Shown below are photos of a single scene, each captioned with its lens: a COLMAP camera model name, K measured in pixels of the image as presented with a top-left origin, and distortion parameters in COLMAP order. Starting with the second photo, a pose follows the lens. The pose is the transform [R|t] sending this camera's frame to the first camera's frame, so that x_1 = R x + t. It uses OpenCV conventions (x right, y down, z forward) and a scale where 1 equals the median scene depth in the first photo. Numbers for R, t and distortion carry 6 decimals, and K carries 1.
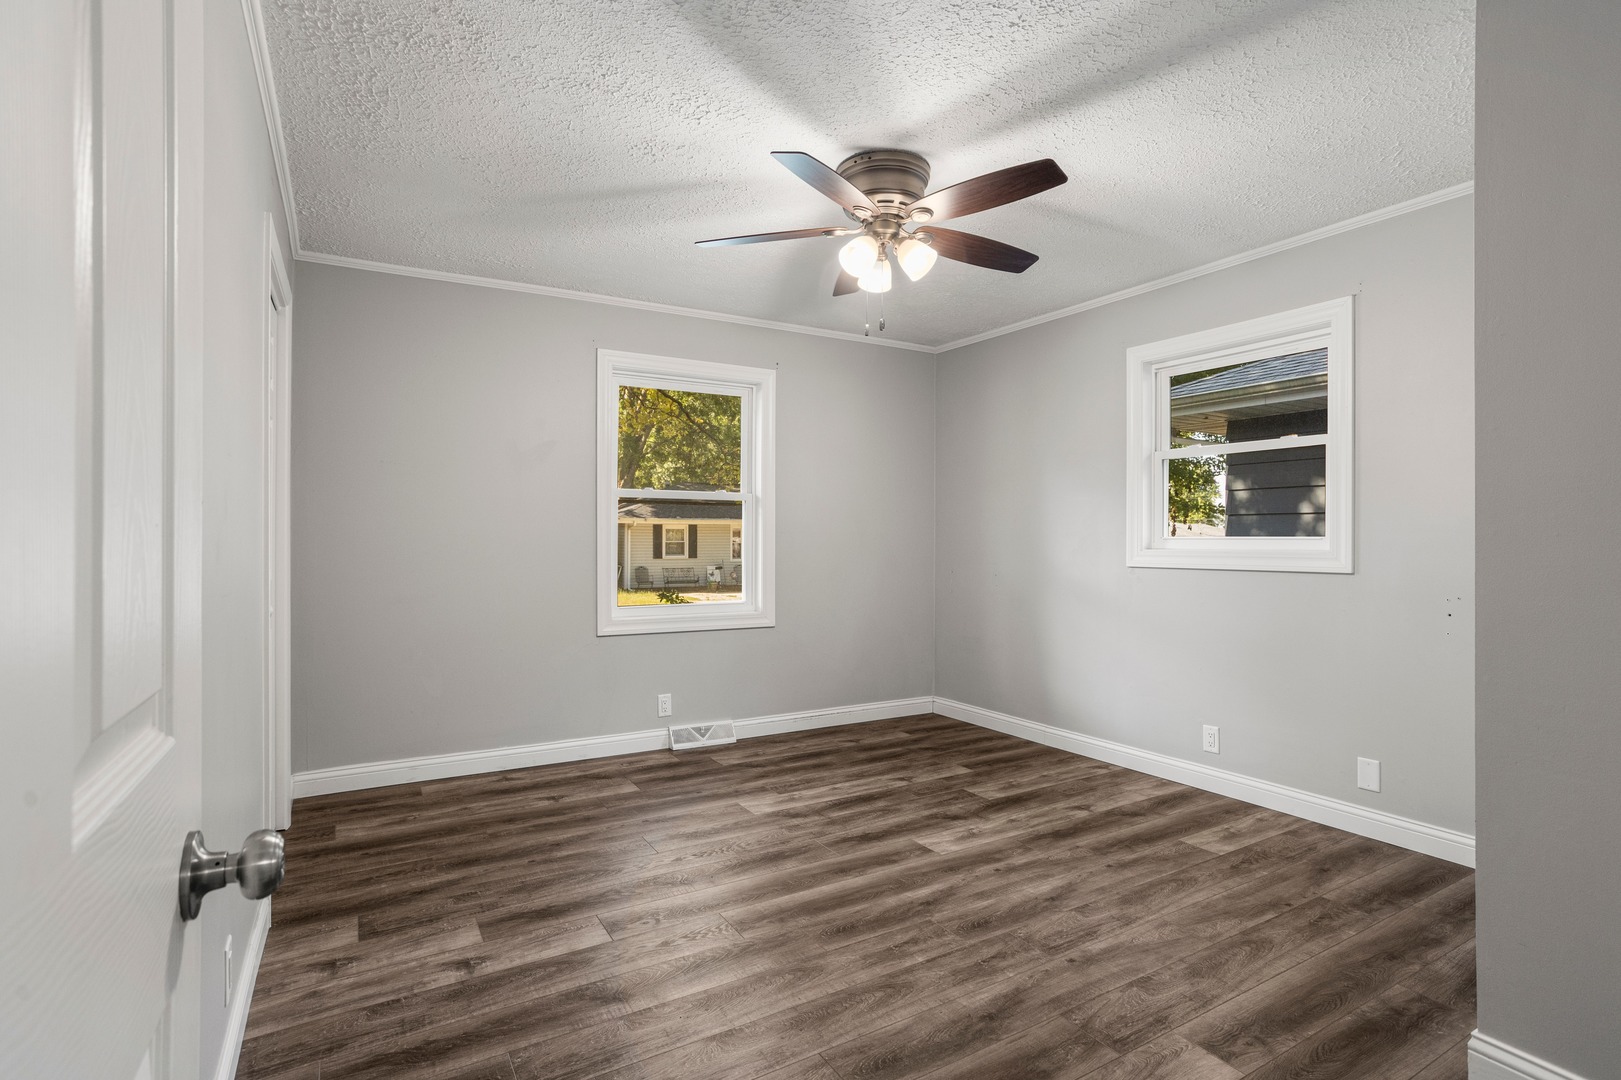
lens RADIAL K [[794.6, 0, 791.0], [0, 794.6, 538.0], [0, 0, 1]] dist [-0.003815, -0.000369]
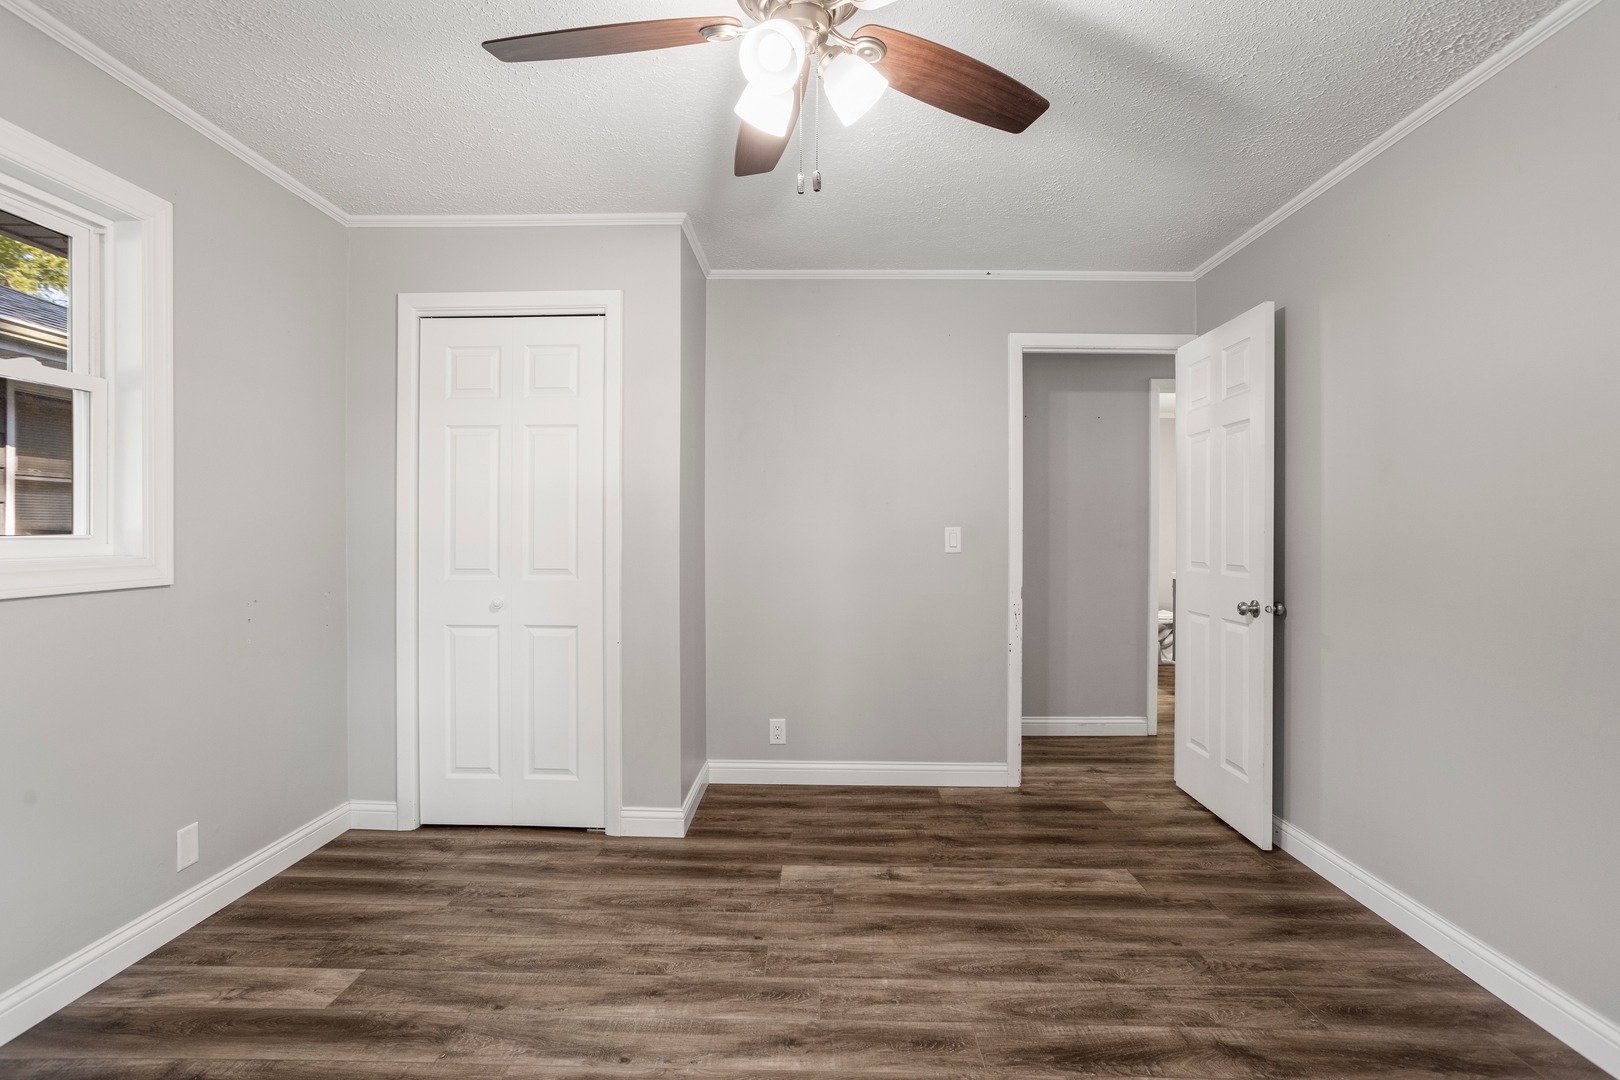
lens RADIAL K [[789.3, 0, 811.7], [0, 789.3, 531.0], [0, 0, 1]] dist [-0.041082, 0.025803]
pose [[-0.861874, -0.000095, 0.507123, -0.203115], [-0.002866, 0.999985, -0.004685, -0.006168], [-0.507115, -0.005491, -0.861861, 1.587252]]
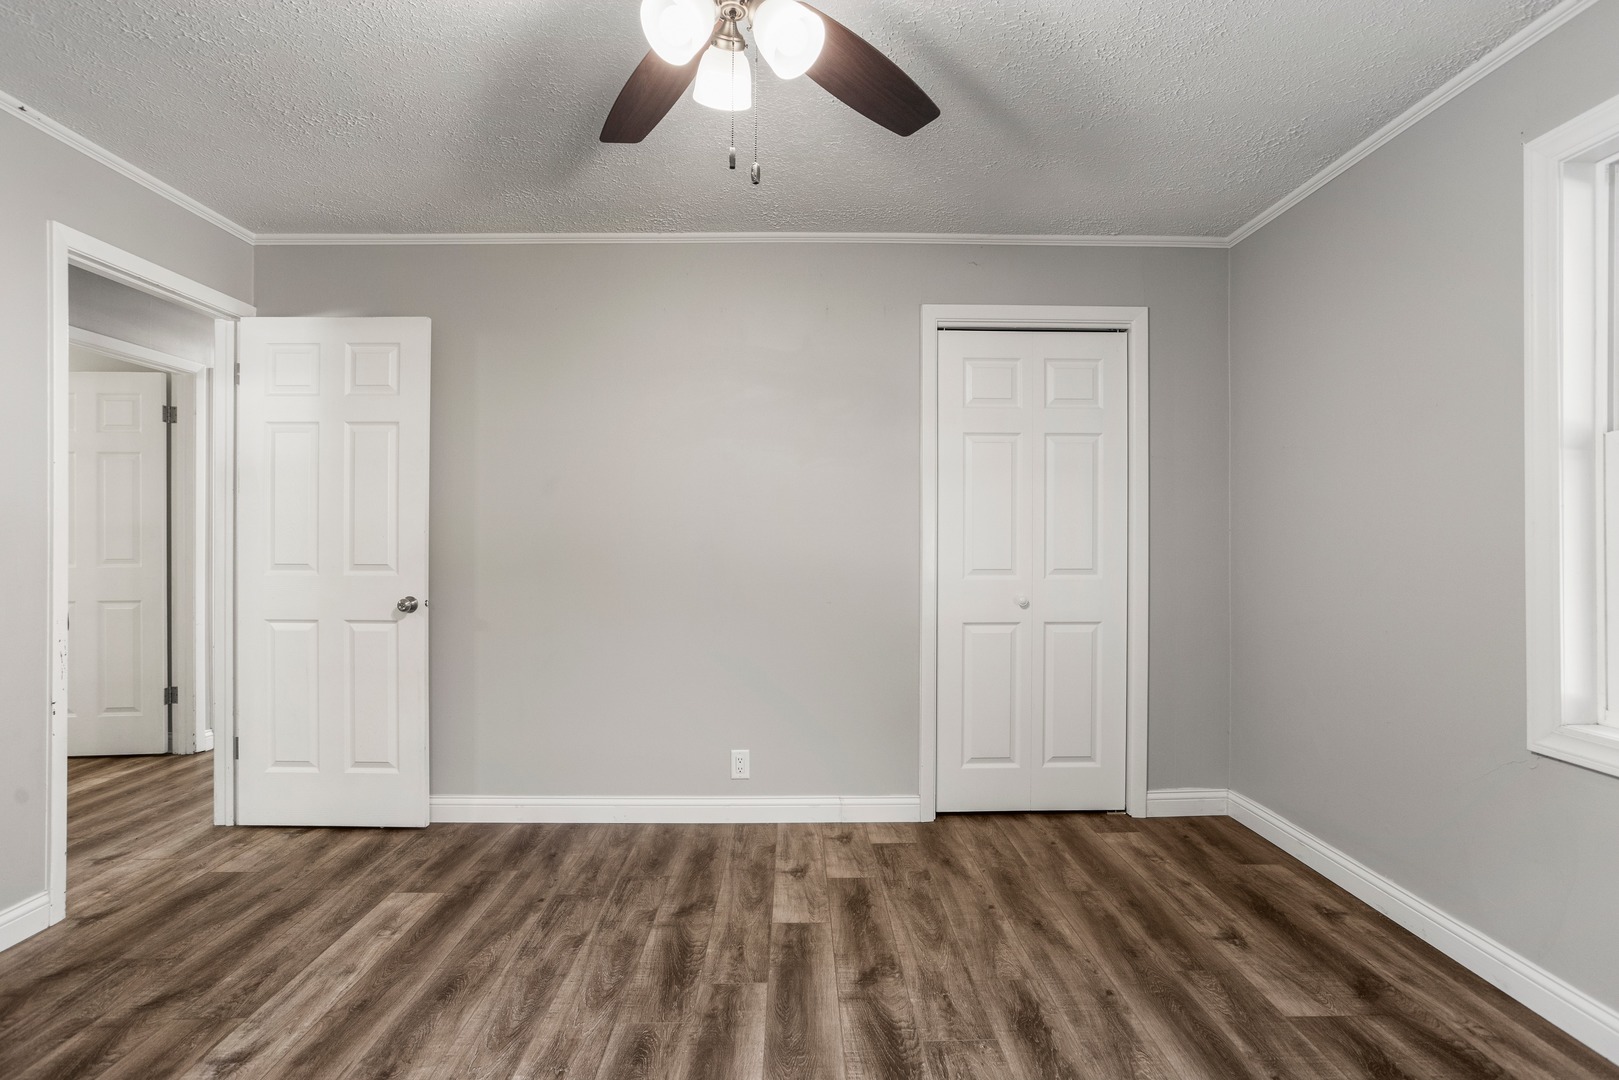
lens RADIAL K [[788.8, 0, 811.2], [0, 788.8, 531.1], [0, 0, 1]] dist [-0.041082, 0.025803]
pose [[-0.472453, -0.011086, -0.881286, 0.604488], [-0.003201, 0.999936, -0.010862, -0.001461], [0.881350, -0.002311, -0.472458, 1.383064]]
